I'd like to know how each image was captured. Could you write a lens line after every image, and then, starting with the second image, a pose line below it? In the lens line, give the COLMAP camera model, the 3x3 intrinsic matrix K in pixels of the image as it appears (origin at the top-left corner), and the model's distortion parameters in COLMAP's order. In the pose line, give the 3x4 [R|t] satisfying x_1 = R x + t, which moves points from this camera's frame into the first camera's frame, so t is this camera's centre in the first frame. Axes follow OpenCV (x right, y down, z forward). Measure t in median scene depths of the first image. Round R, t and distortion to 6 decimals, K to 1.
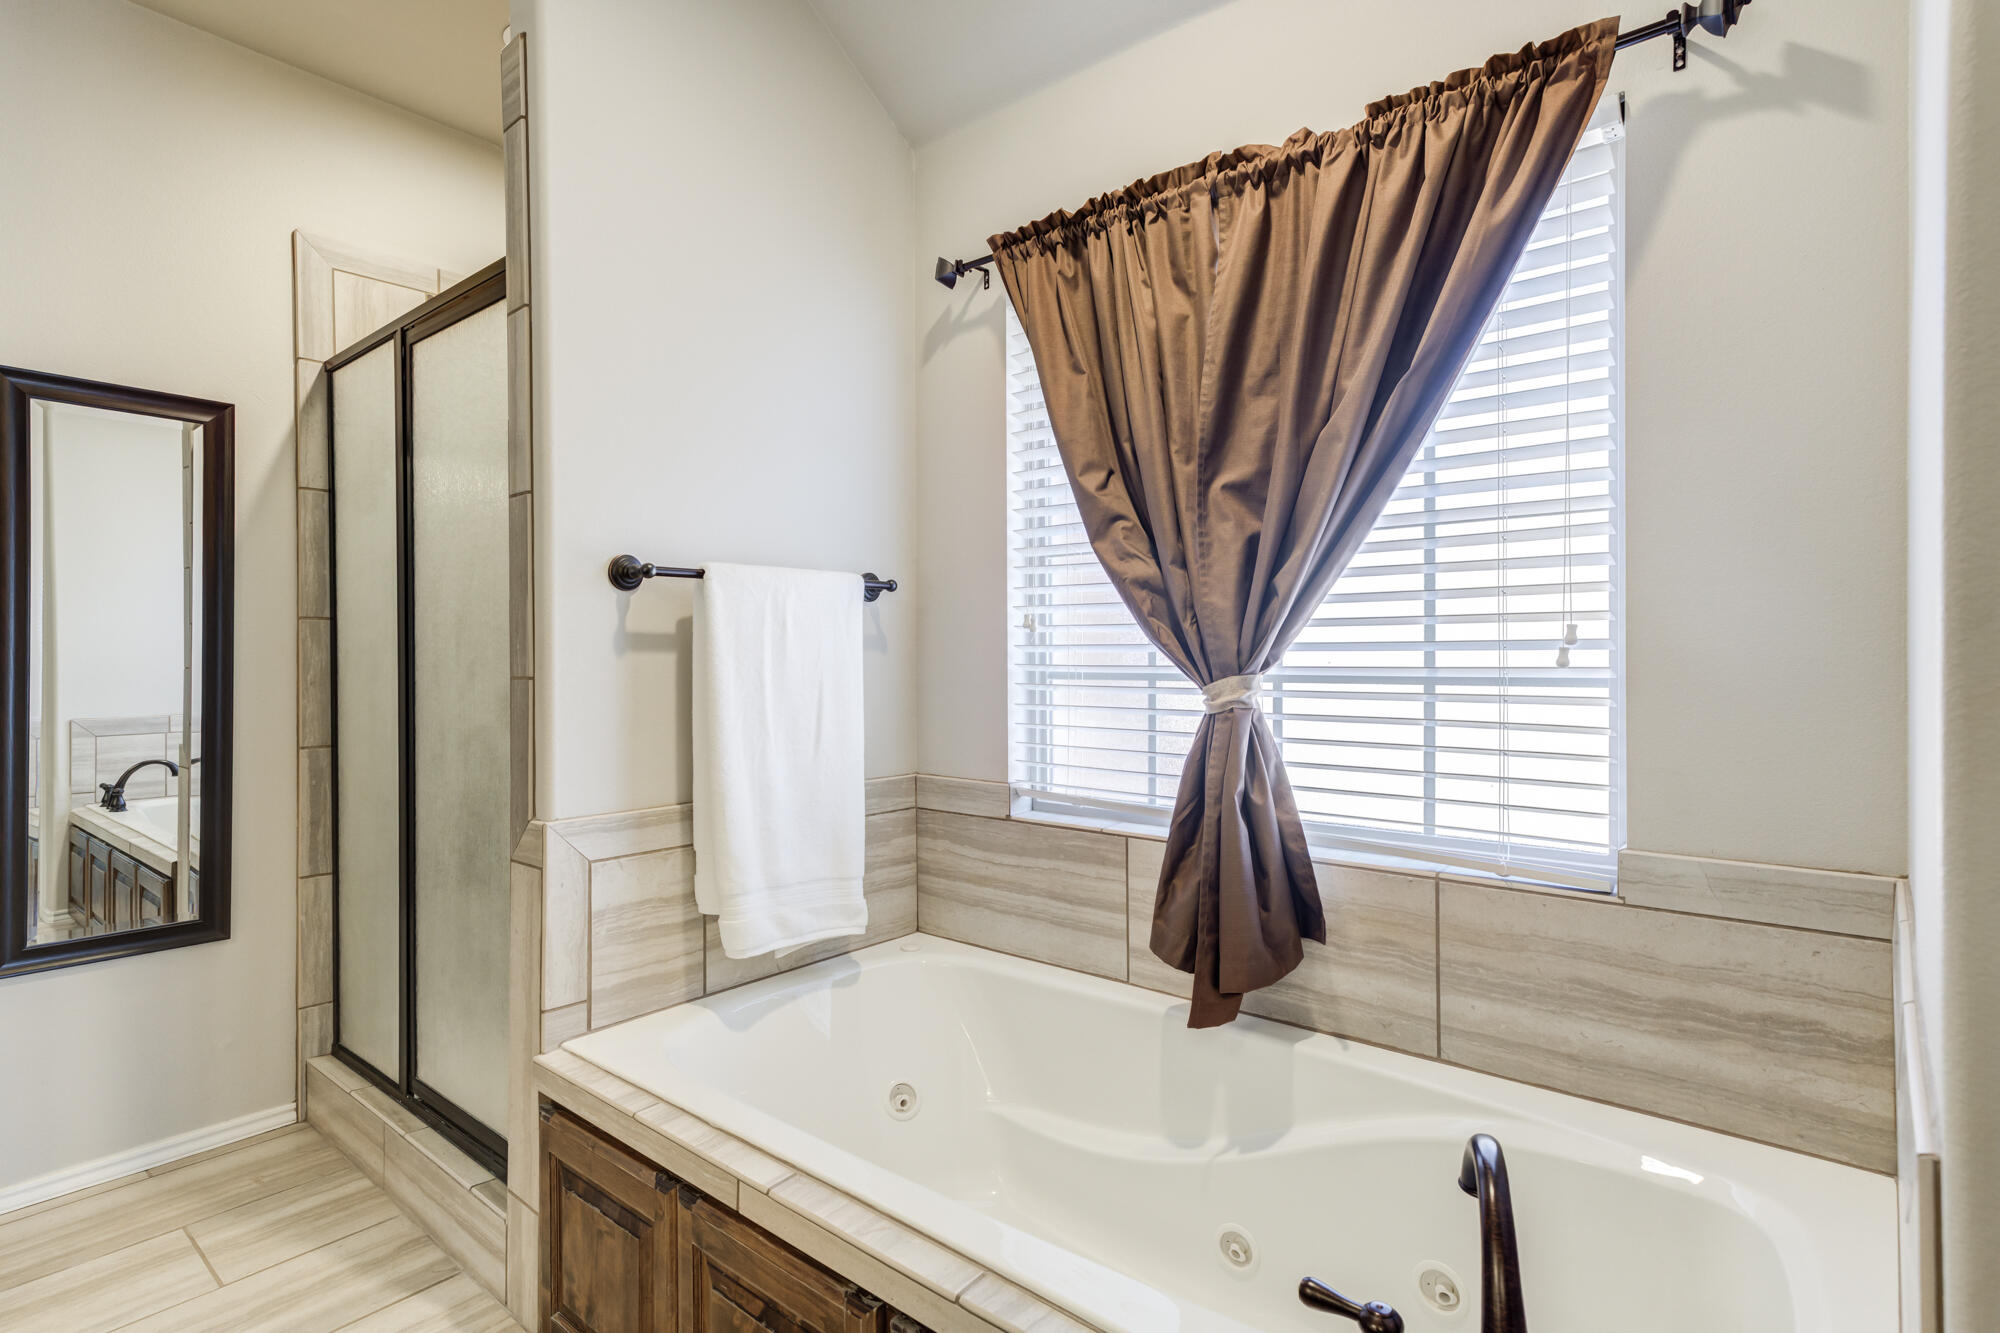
lens RADIAL K [[1015.4, 0, 1000.5], [0, 1015.4, 655.6], [0, 0, 1]] dist [0.017876, 0.000975]
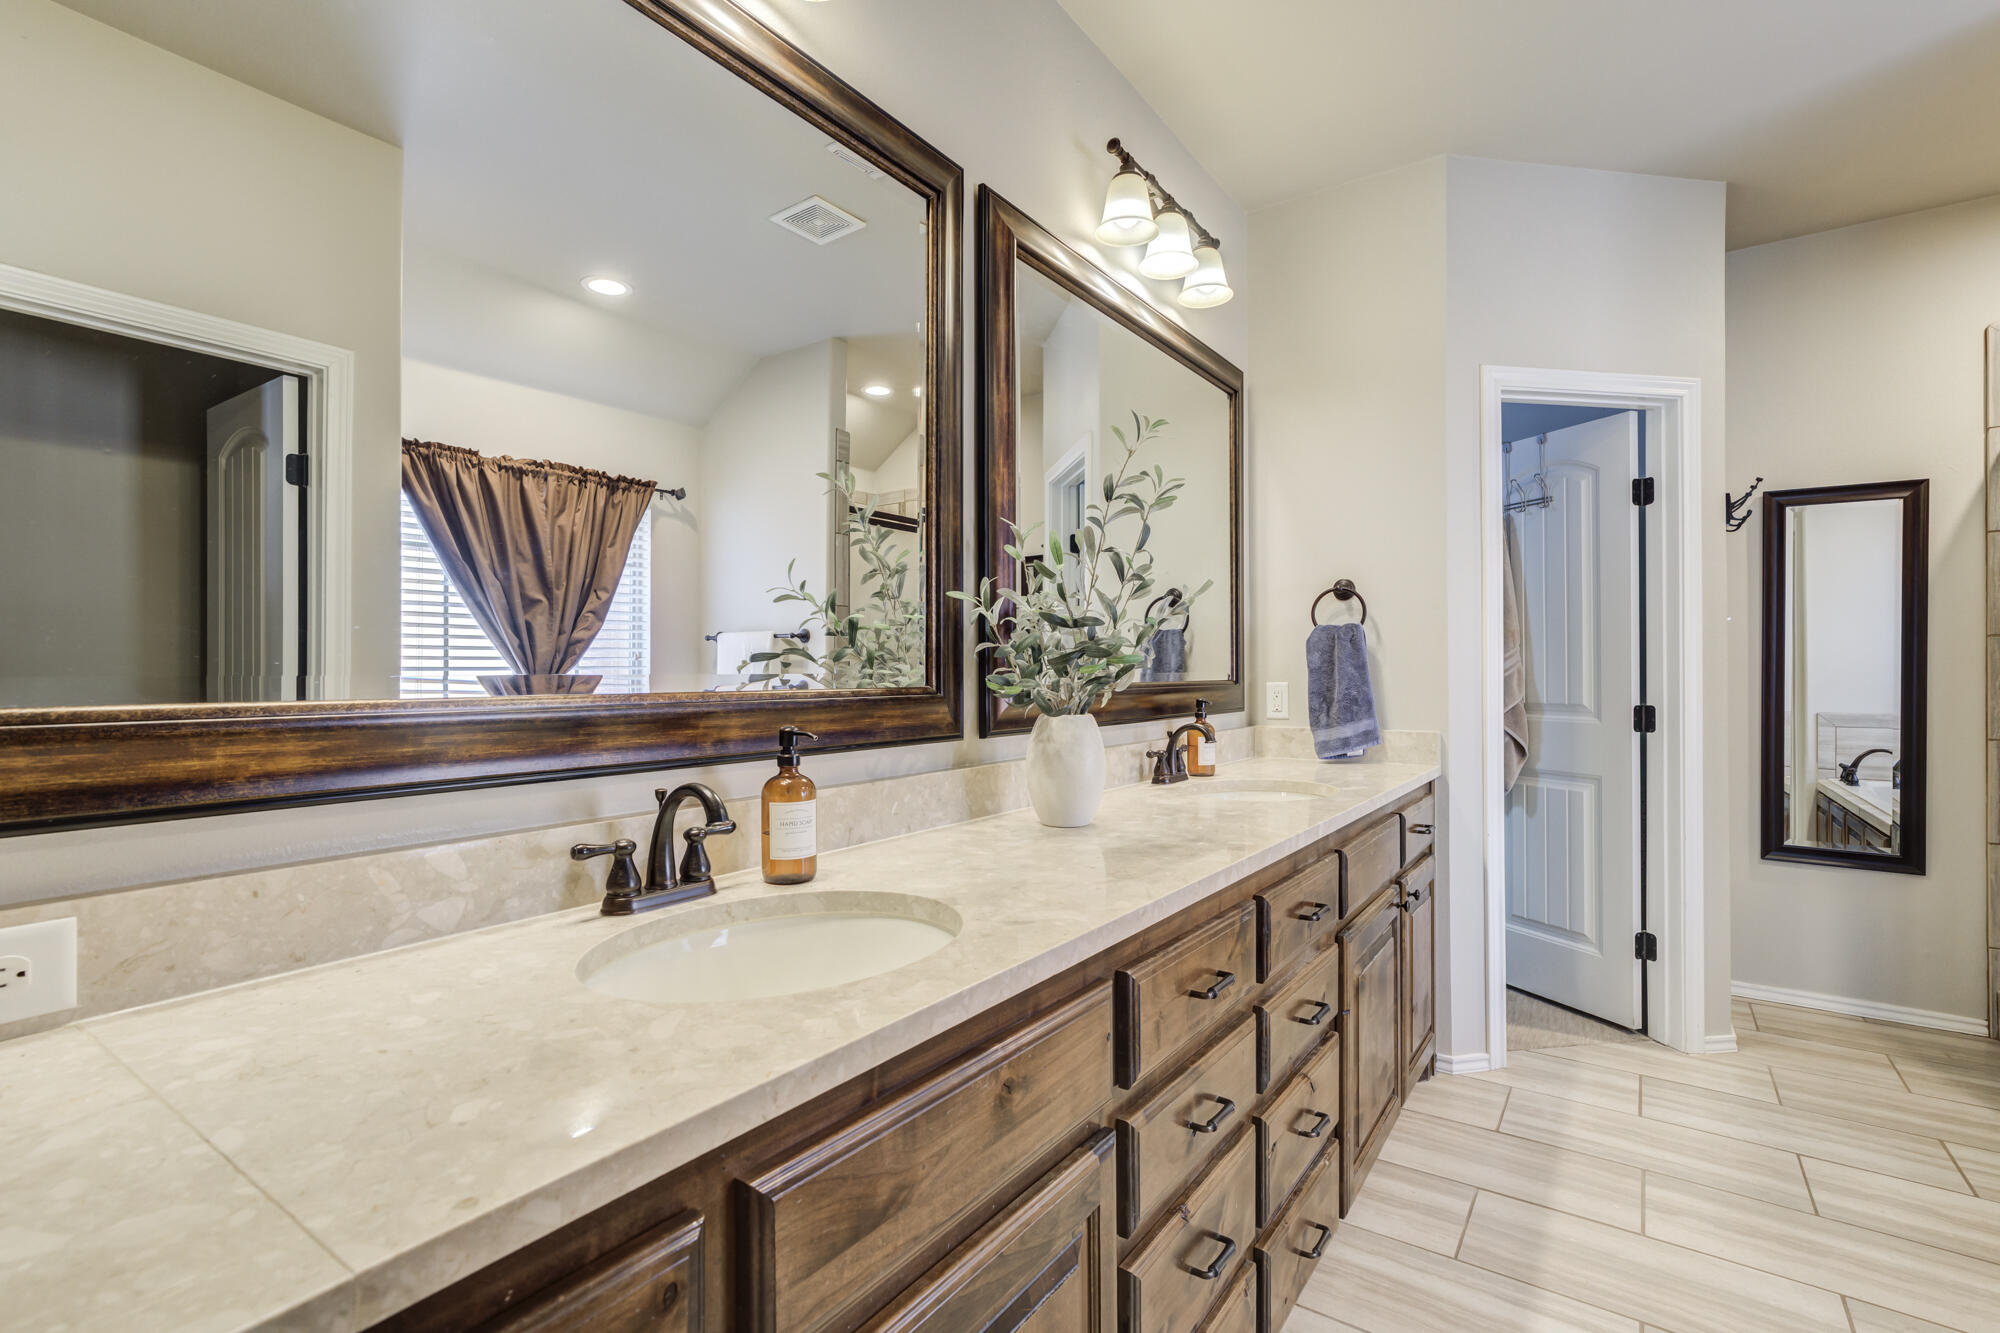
lens RADIAL K [[904.8, 0, 1002.4], [0, 904.8, 663.9], [0, 0, 1]] dist [0.001976, 0.001333]
pose [[0.099178, -0.000016, -0.995070, 0.303510], [-0.000558, 1.000000, -0.000072, -0.001432], [0.995070, 0.000562, 0.099178, -0.311216]]
